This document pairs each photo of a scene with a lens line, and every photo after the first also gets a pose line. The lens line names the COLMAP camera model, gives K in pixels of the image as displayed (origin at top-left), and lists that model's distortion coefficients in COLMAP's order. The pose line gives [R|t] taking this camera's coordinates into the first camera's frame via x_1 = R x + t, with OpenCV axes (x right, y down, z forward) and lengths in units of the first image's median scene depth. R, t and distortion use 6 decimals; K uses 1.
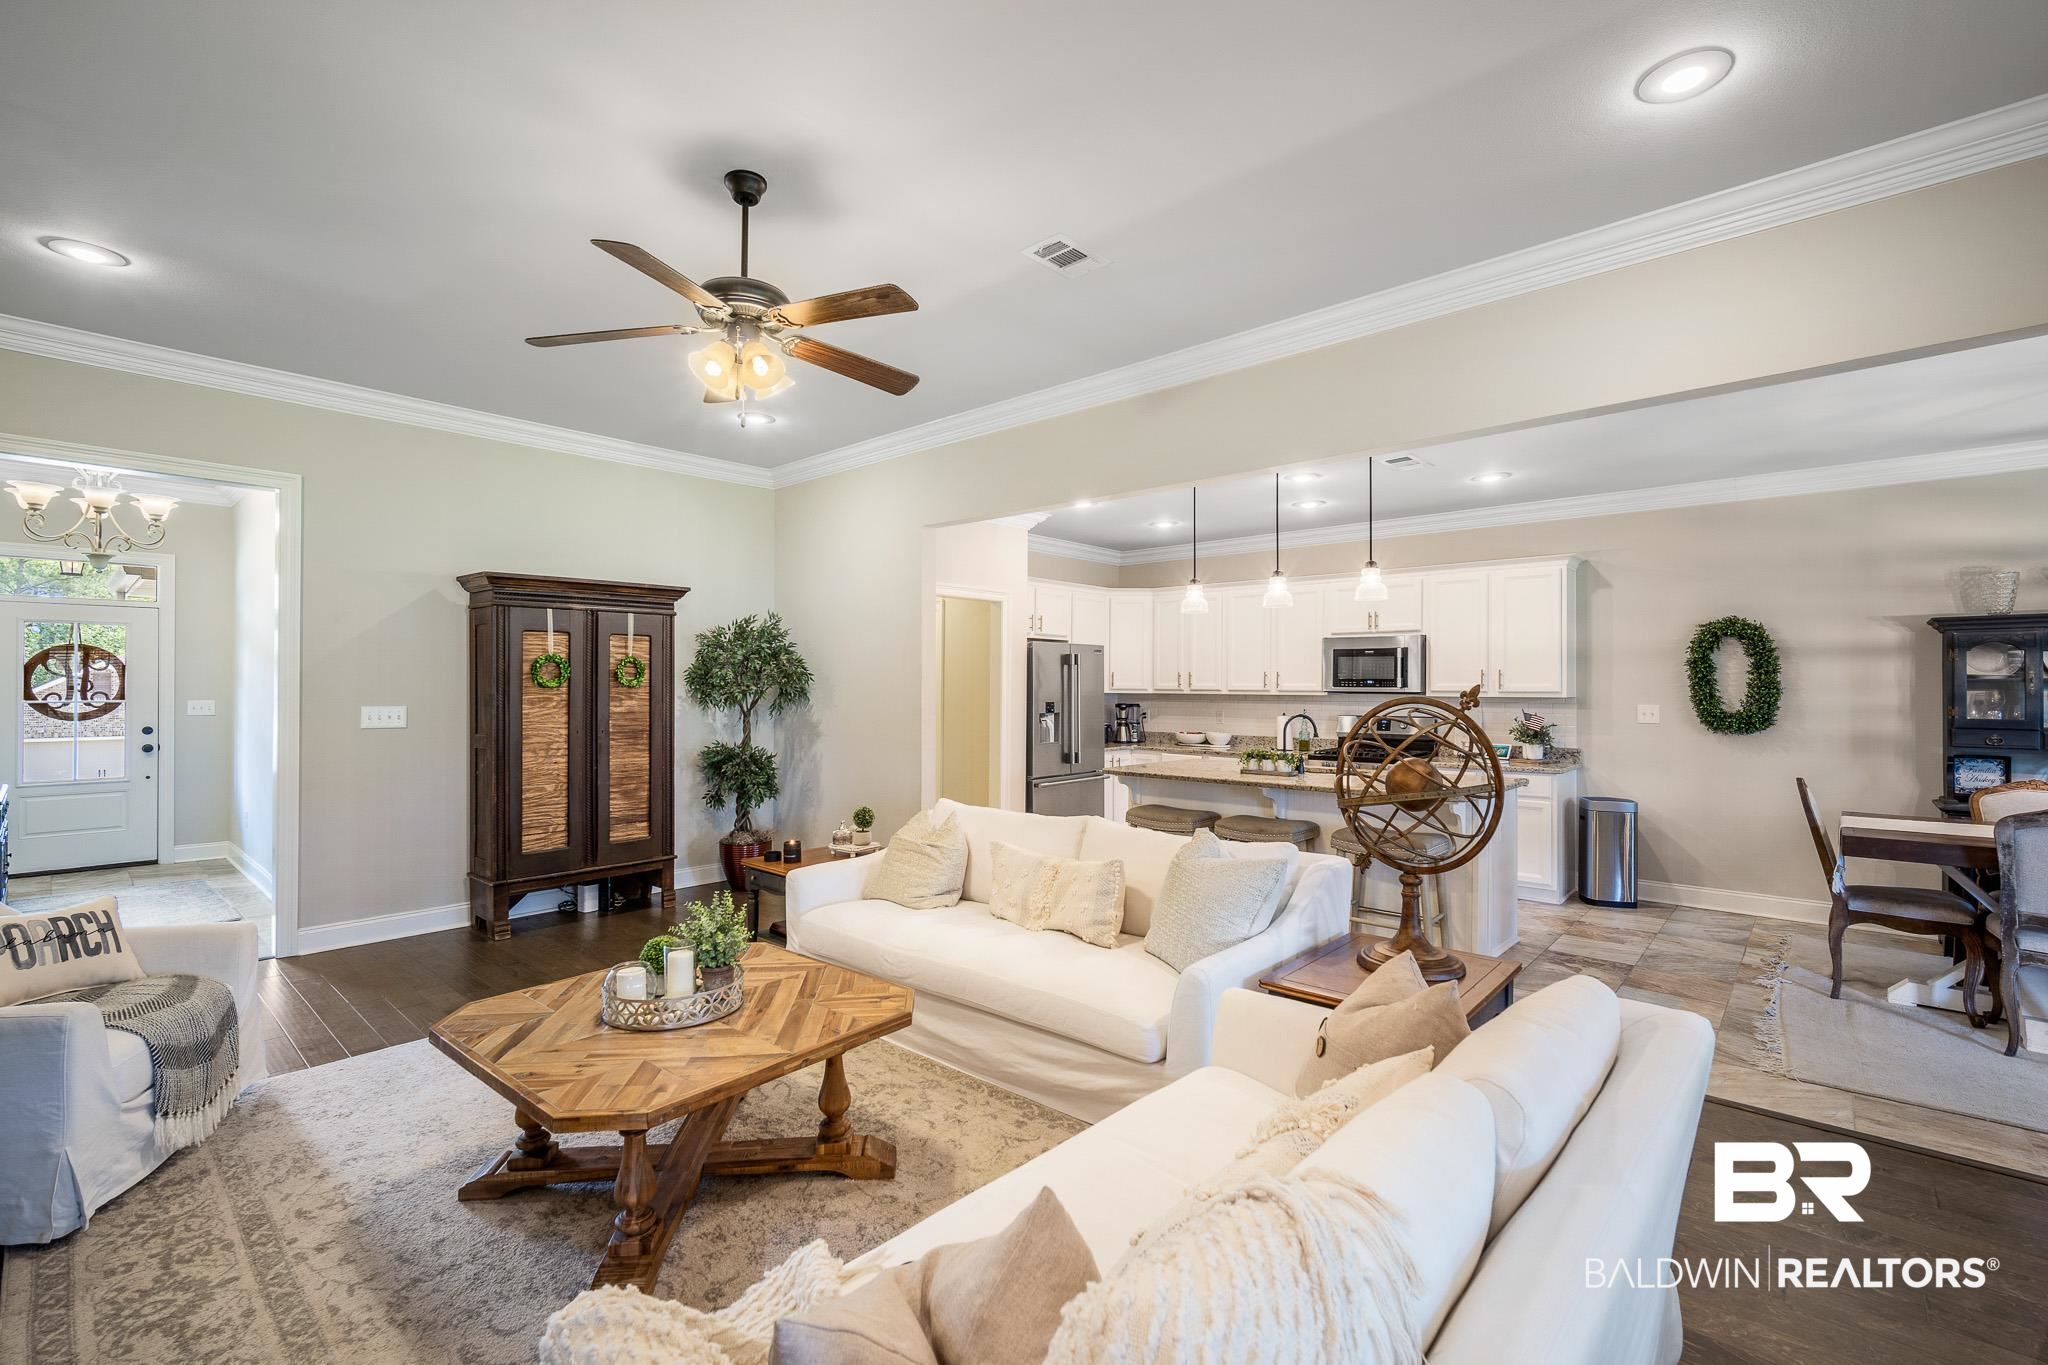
lens RADIAL K [[893.4, 0, 1034.2], [0, 893.4, 684.5], [0, 0, 1]] dist [-0.005913, 0.001162]
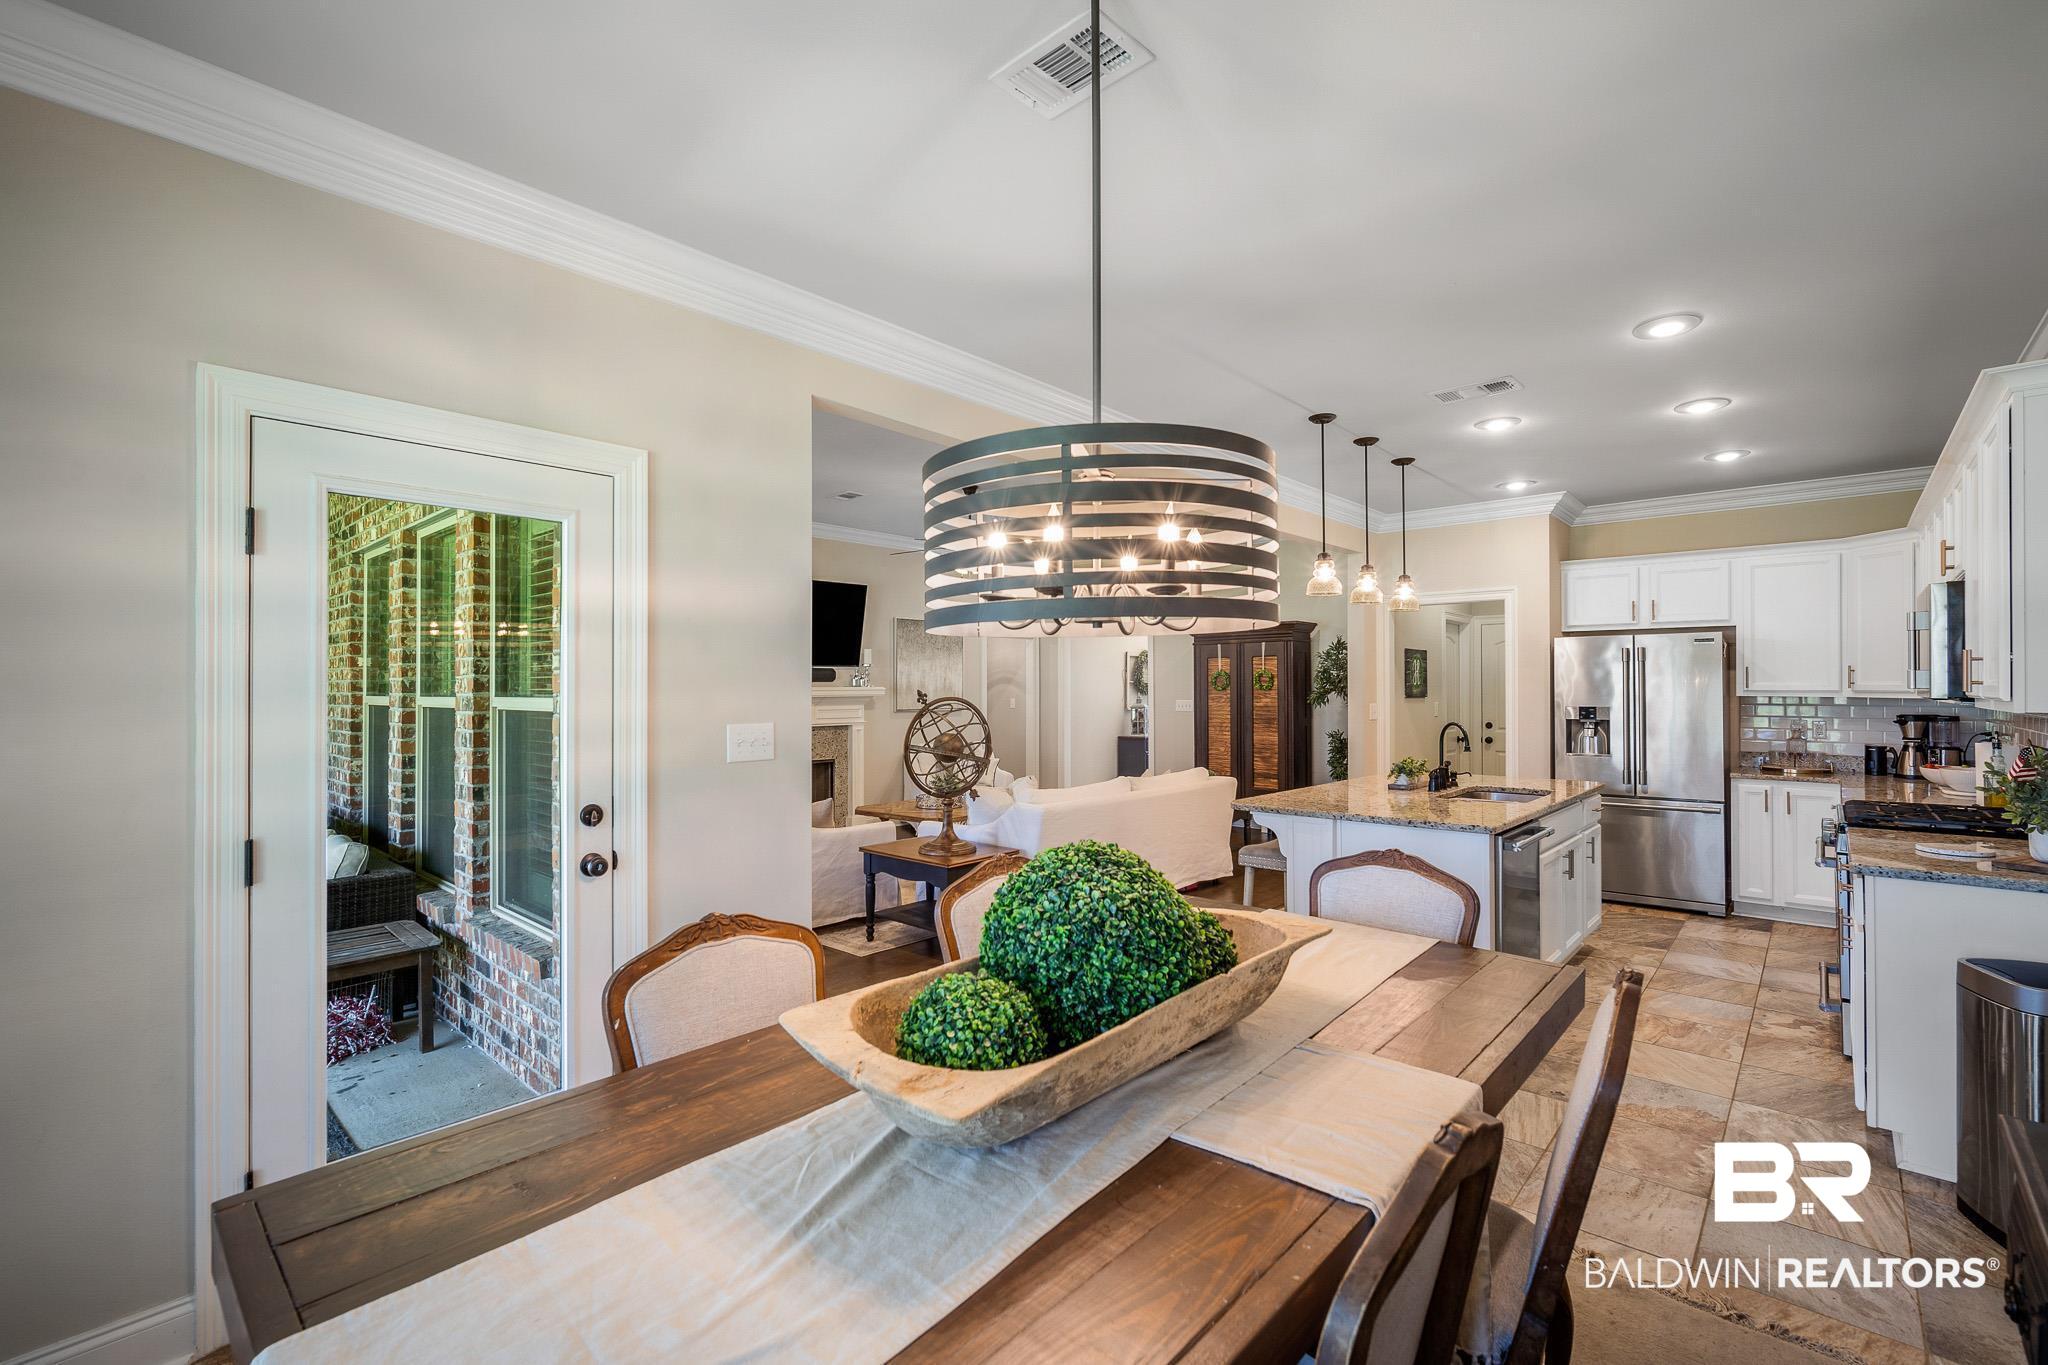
lens RADIAL K [[893.4, 0, 1032.9], [0, 893.4, 678.9], [0, 0, 1]] dist [-0.005913, 0.001162]
pose [[-0.010852, -0.014412, -0.999837, 0.977720], [0.007245, 0.999869, -0.014491, 0.002512], [0.999915, -0.007401, -0.010746, 0.542752]]
